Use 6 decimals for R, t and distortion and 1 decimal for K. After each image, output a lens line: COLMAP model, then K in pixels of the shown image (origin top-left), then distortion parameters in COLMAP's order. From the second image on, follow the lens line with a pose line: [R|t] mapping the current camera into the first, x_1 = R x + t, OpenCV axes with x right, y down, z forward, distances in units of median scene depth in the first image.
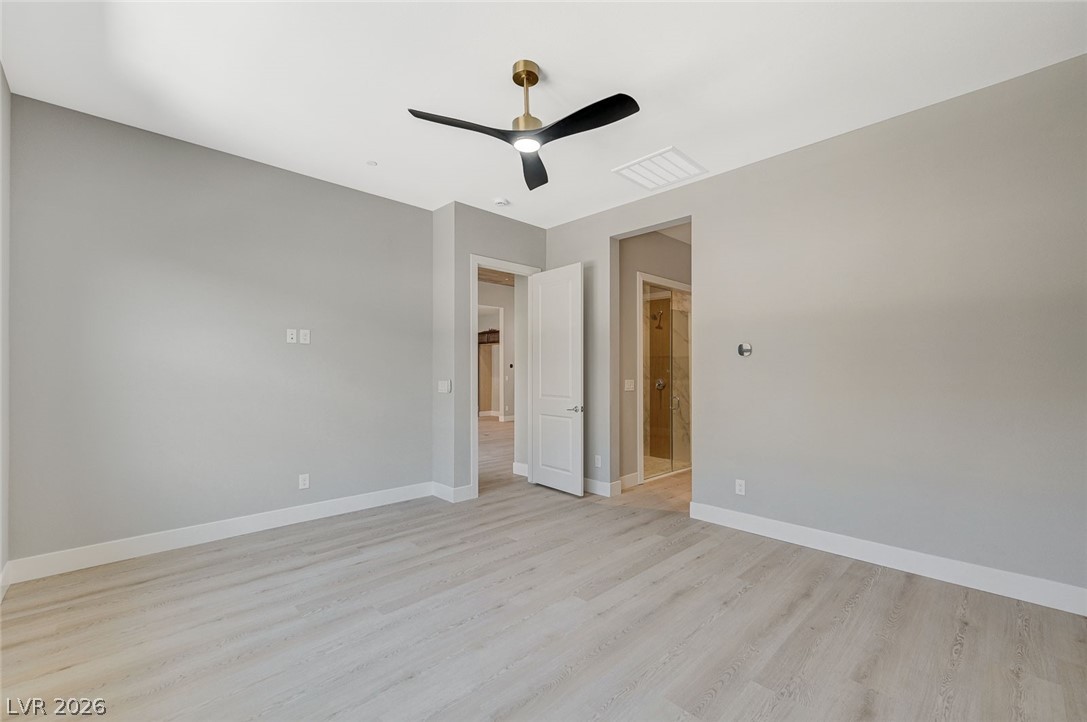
lens RADIAL K [[456.0, 0, 540.9], [0, 456.0, 367.8], [0, 0, 1]] dist [-0.002622, 0.000569]
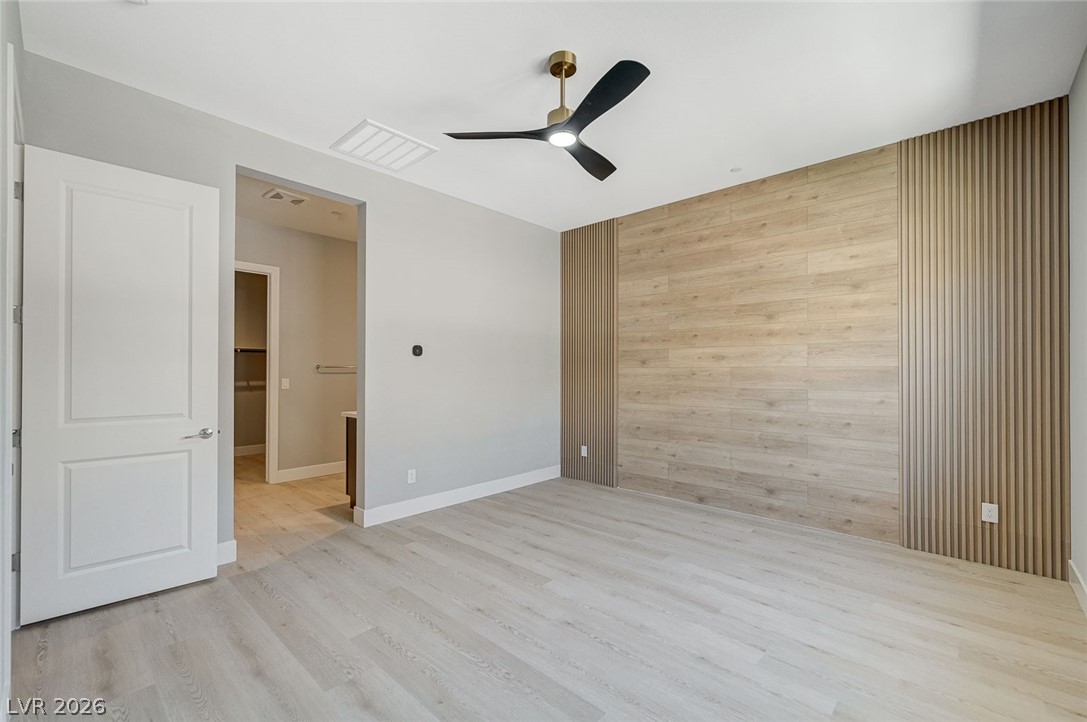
lens RADIAL K [[456.0, 0, 564.2], [0, 456.0, 365.3], [0, 0, 1]] dist [-0.002622, 0.000569]
pose [[-0.084225, 0.010291, 0.996394, -0.697199], [-0.008286, 0.999905, -0.011028, 0.006162], [-0.996412, -0.009185, -0.084132, 0.747966]]
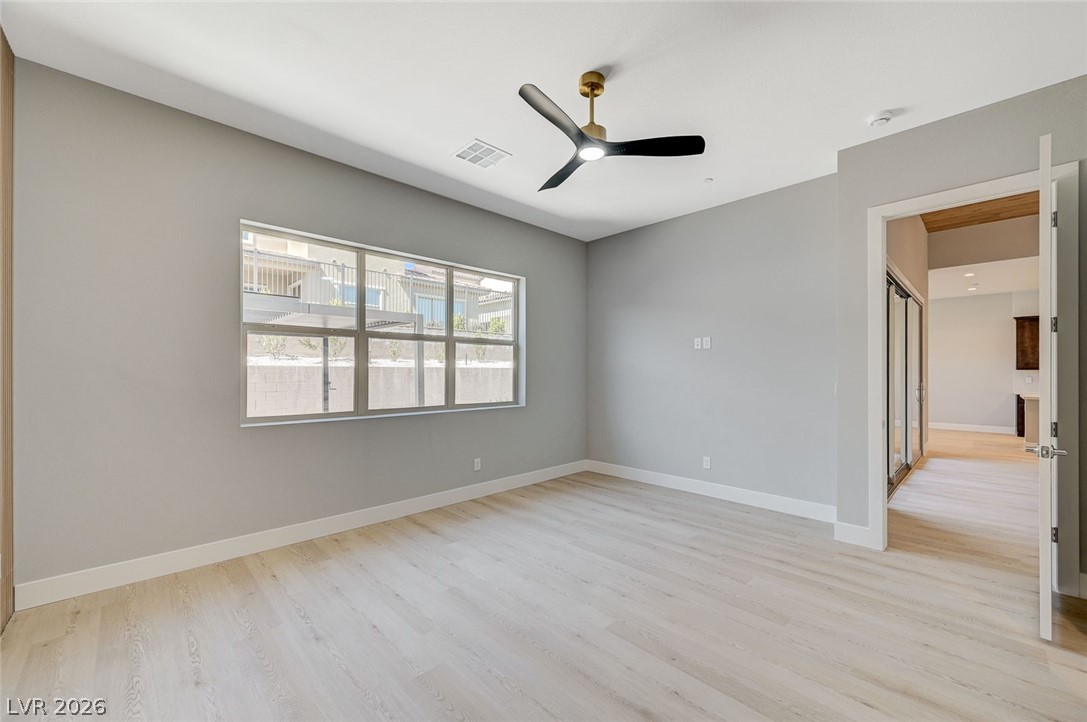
lens RADIAL K [[430.3, 0, 557.4], [0, 430.3, 374.0], [0, 0, 1]] dist [-0.001049, 0.000621]
pose [[0.015029, 0.002792, -0.999883, 0.657278], [0.008458, 0.999960, 0.002920, 0.007727], [0.999851, -0.008501, 0.015005, 0.629454]]
